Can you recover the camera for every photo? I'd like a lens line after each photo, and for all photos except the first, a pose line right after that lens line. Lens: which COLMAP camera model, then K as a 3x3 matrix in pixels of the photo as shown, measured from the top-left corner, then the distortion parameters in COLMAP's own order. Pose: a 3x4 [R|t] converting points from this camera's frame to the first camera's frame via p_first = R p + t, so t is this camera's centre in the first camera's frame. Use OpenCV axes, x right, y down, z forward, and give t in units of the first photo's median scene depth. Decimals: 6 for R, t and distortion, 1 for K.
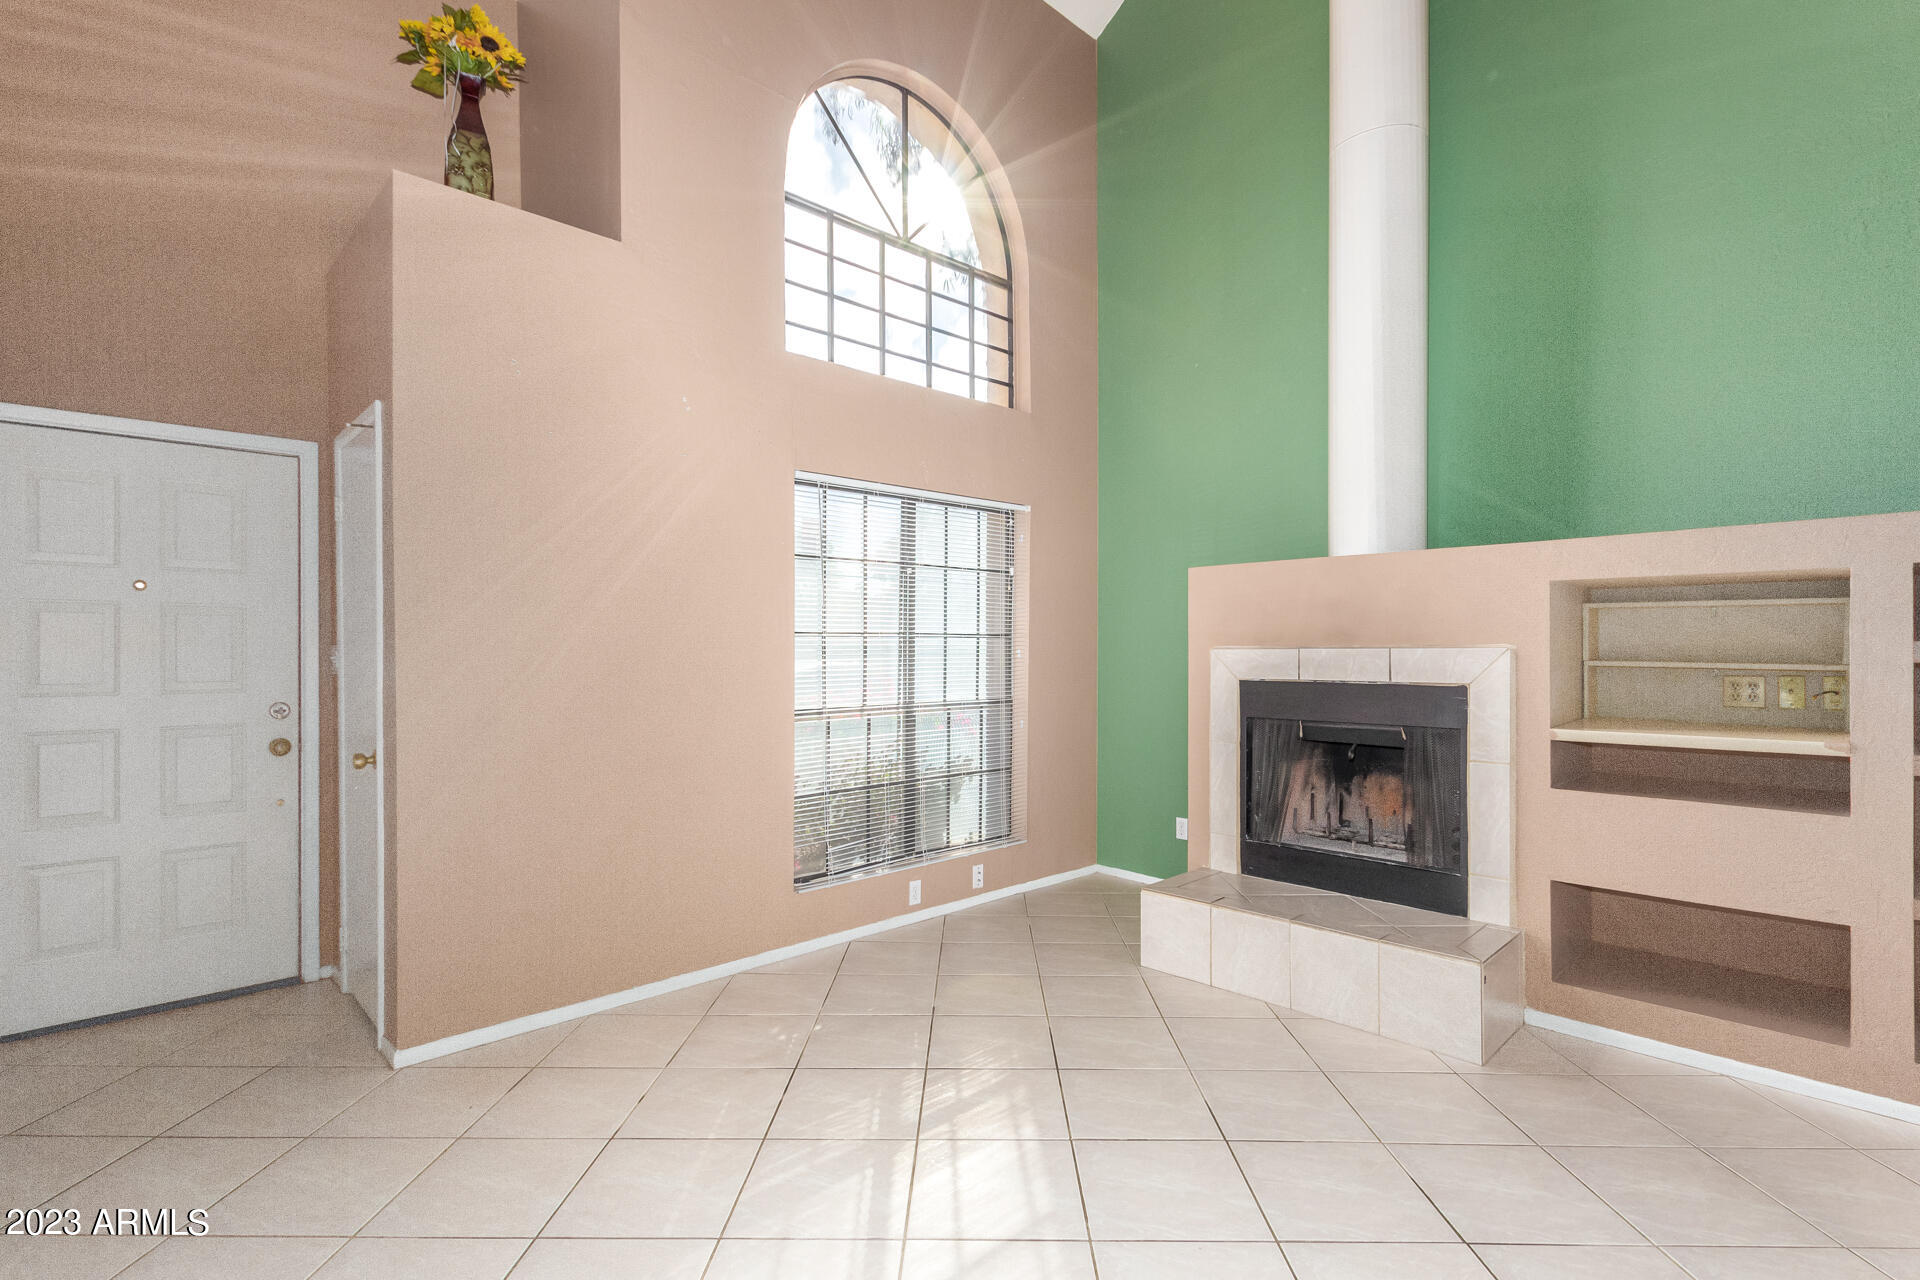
lens RADIAL K [[889.3, 0, 956.2], [0, 889.3, 652.0], [0, 0, 1]] dist [0.001318, -0.000108]
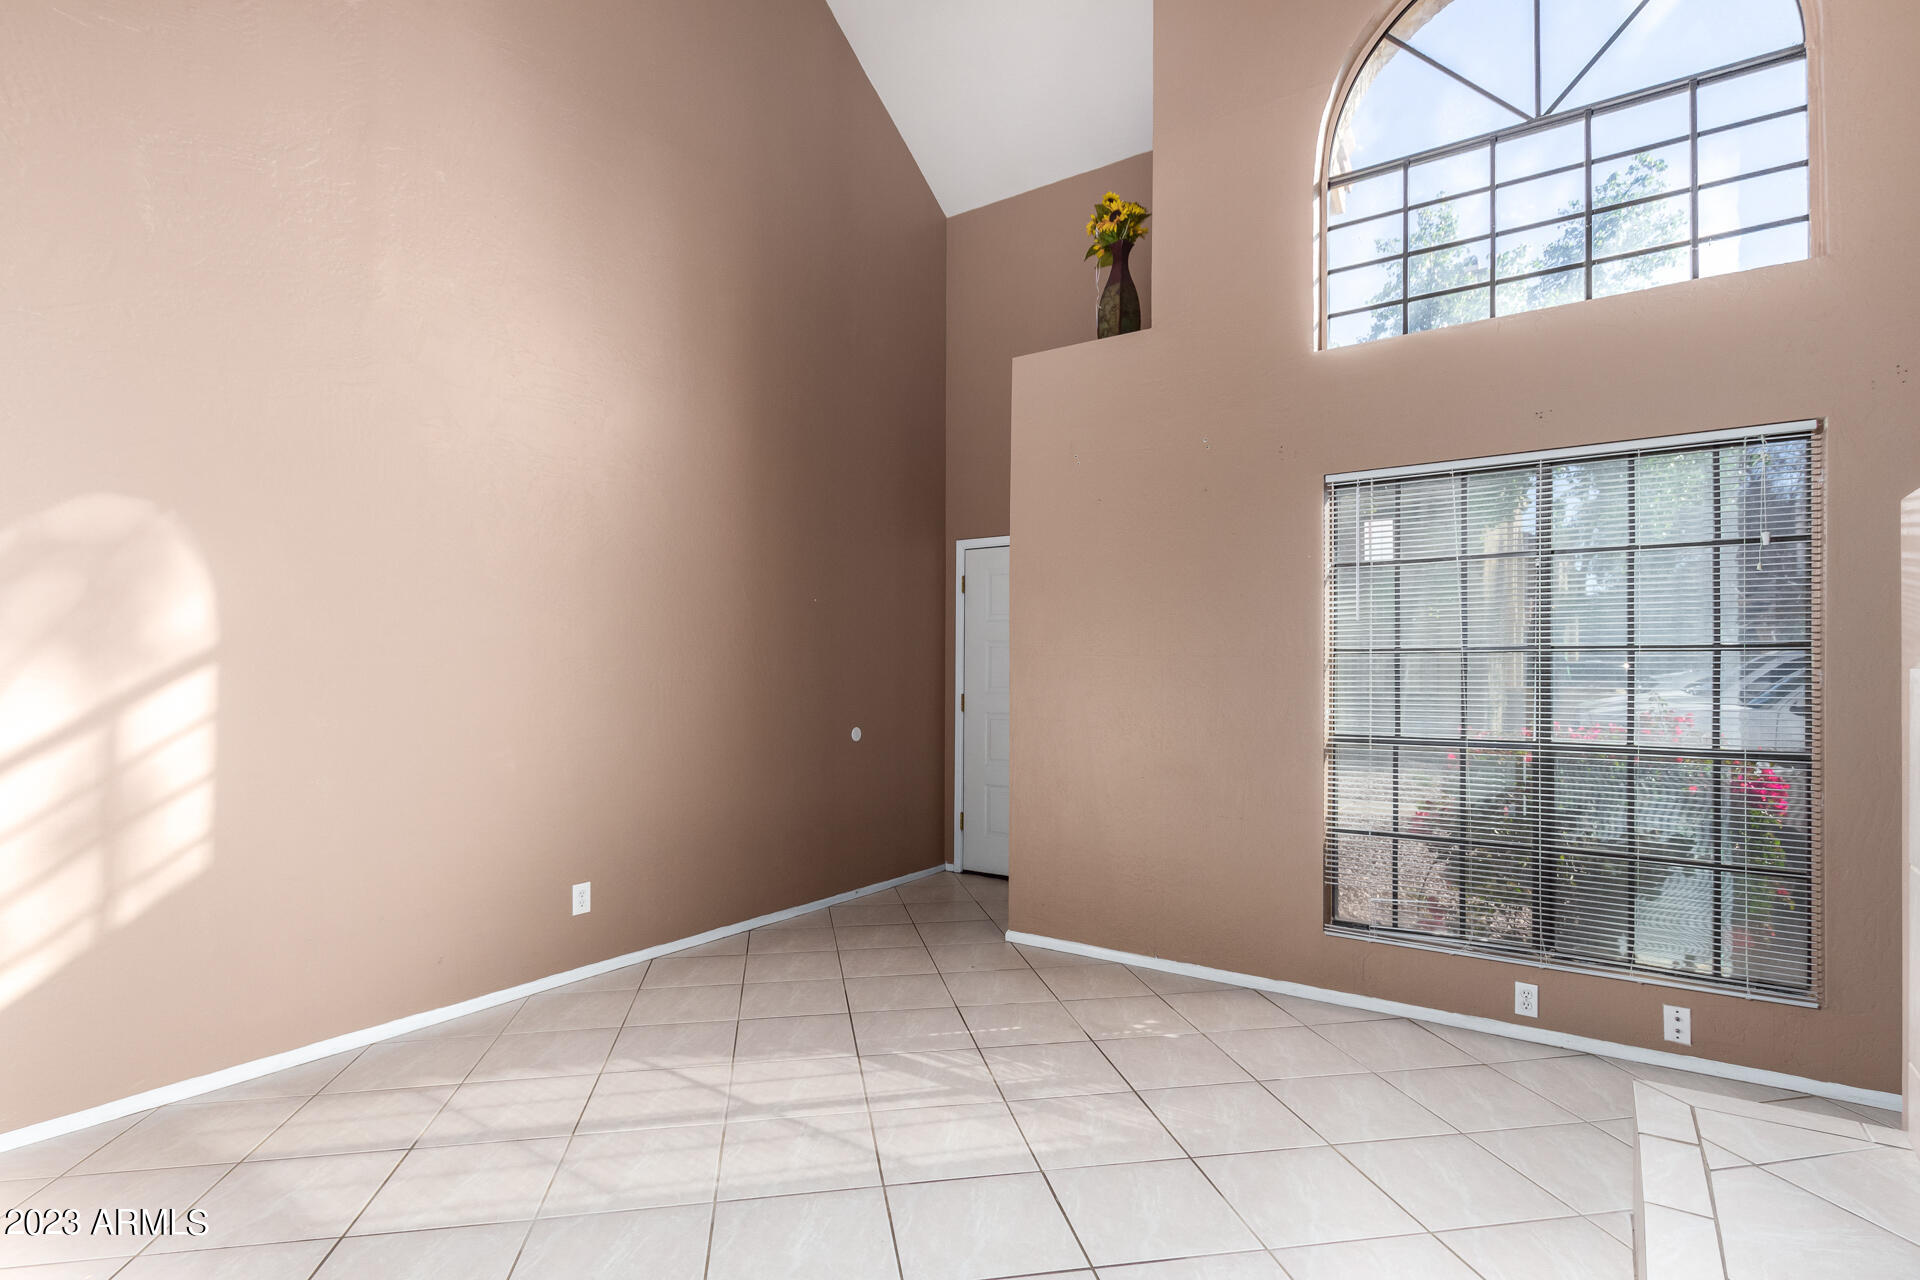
lens RADIAL K [[942.2, 0, 972.4], [0, 942.2, 655.2], [0, 0, 1]] dist [-0.001372, 0.000066]
pose [[0.212496, -0.013958, -0.977062, 0.743381], [-0.005409, 0.999866, -0.015460, 0.000300], [0.977147, 0.008570, 0.212392, 0.460339]]
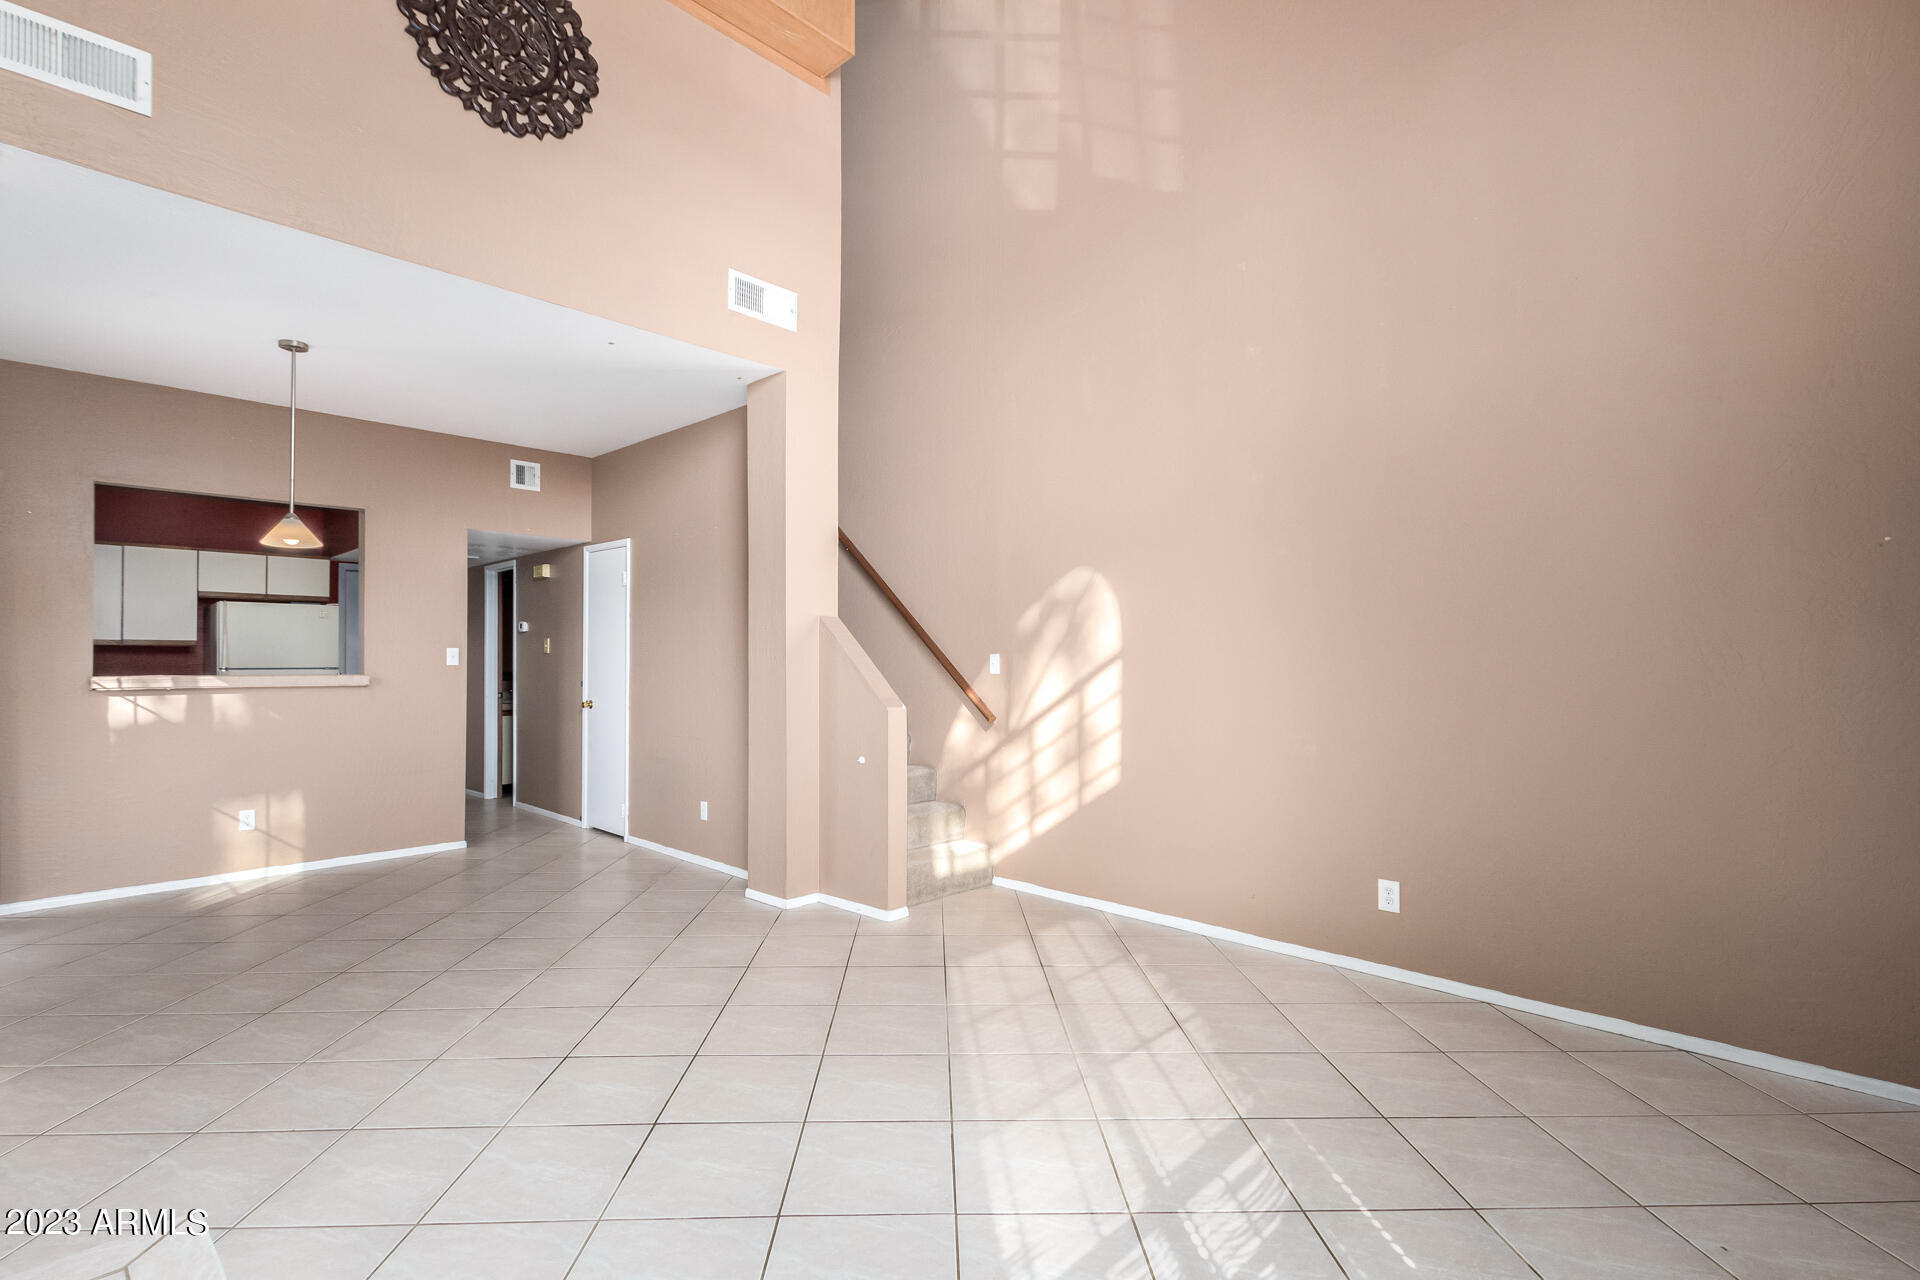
lens RADIAL K [[875.0, 0, 959.7], [0, 875.0, 652.8], [0, 0, 1]] dist [-0.000457, -0.001318]
pose [[-0.998461, -0.003445, -0.055355, 0.117190], [-0.002986, 0.999961, -0.008362, -0.000767], [0.055382, -0.008183, -0.998432, 1.228932]]
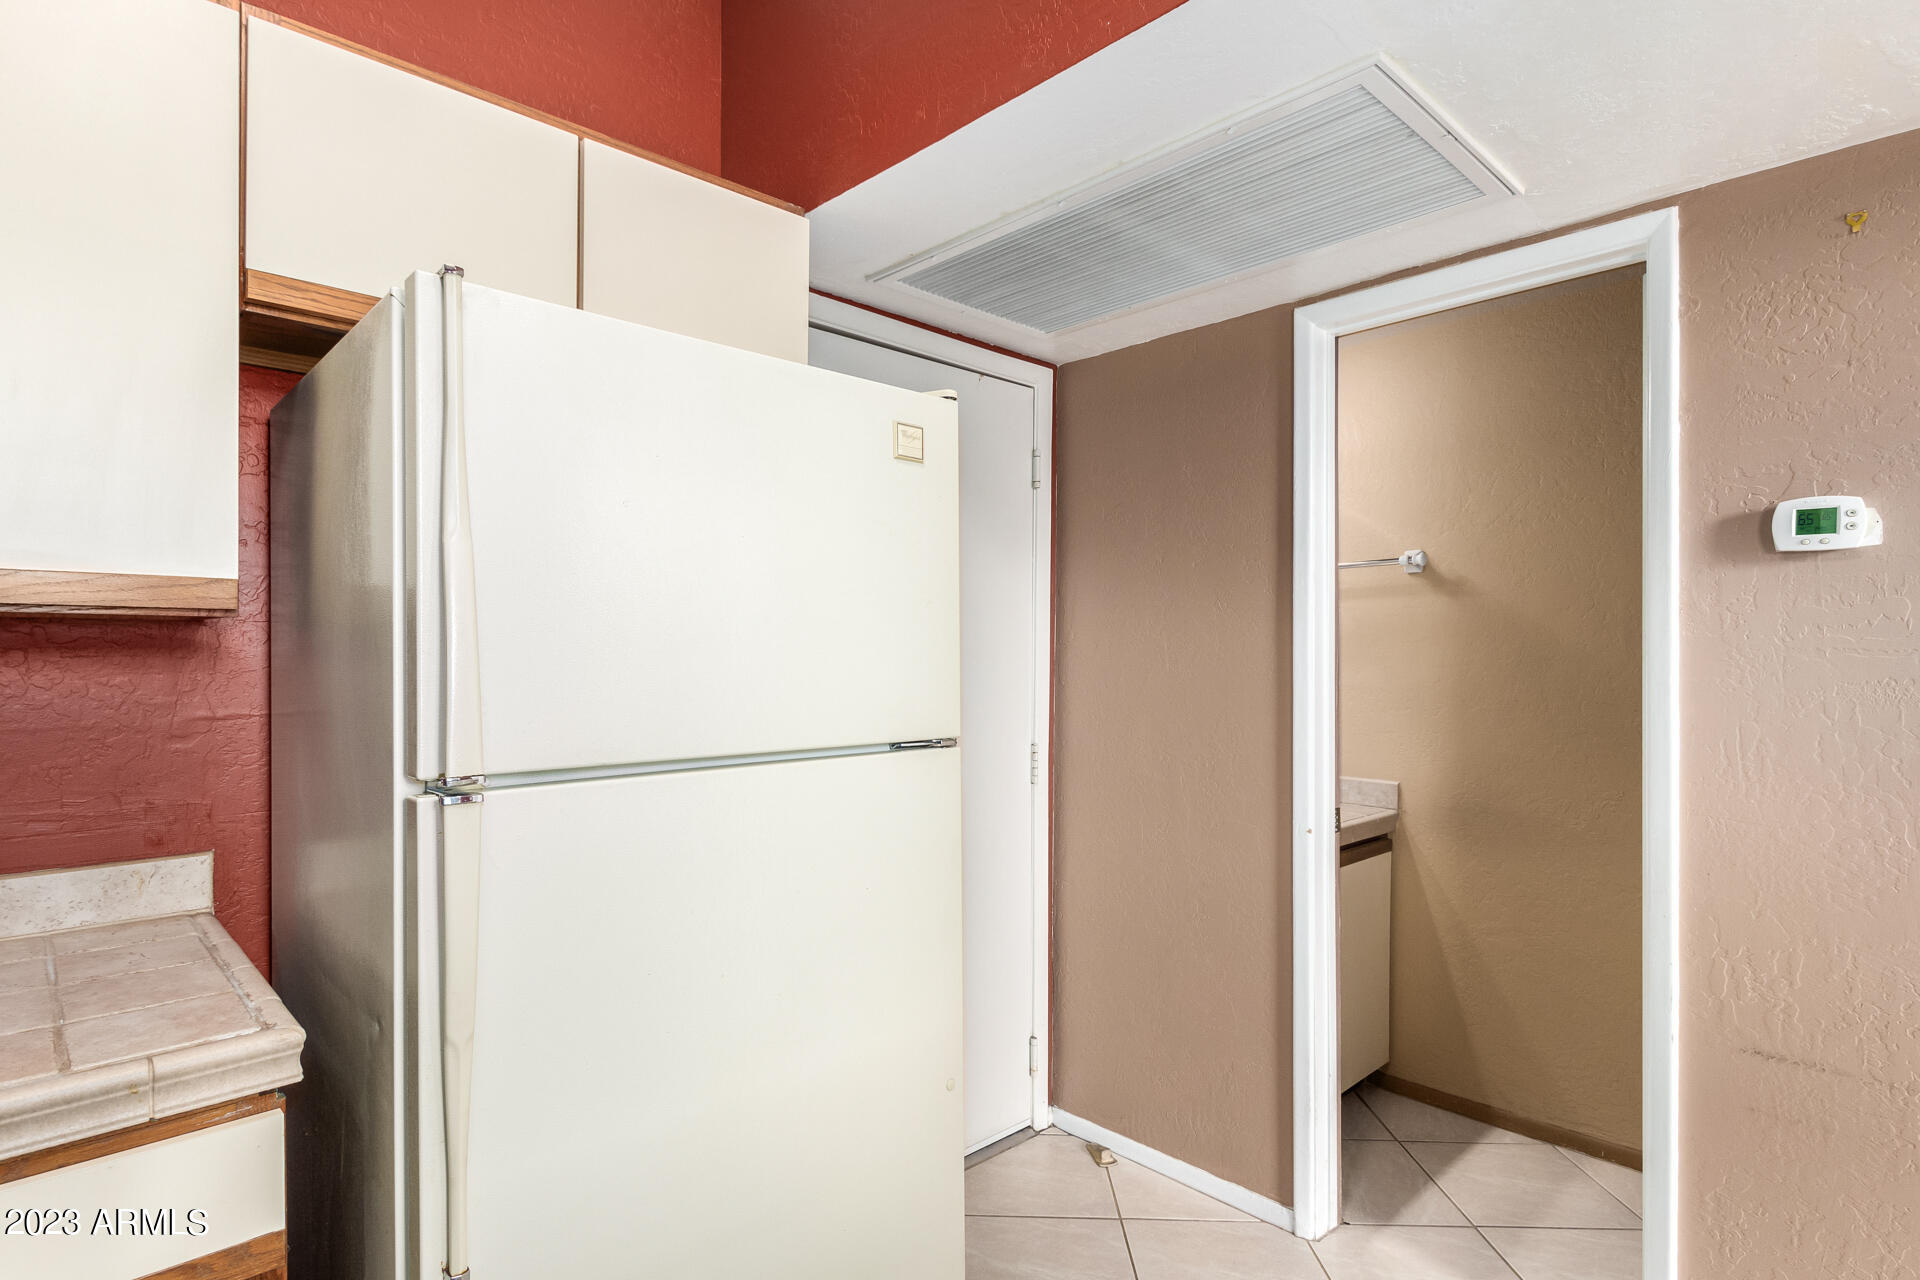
lens RADIAL K [[982.0, 0, 964.5], [0, 982.0, 650.3], [0, 0, 1]] dist [-0.001700, -0.000584]
pose [[-0.999960, -0.001360, -0.008787, 1.544017], [-0.001398, 0.999990, 0.004330, -0.018220], [0.008781, 0.004342, -0.999952, -0.573897]]
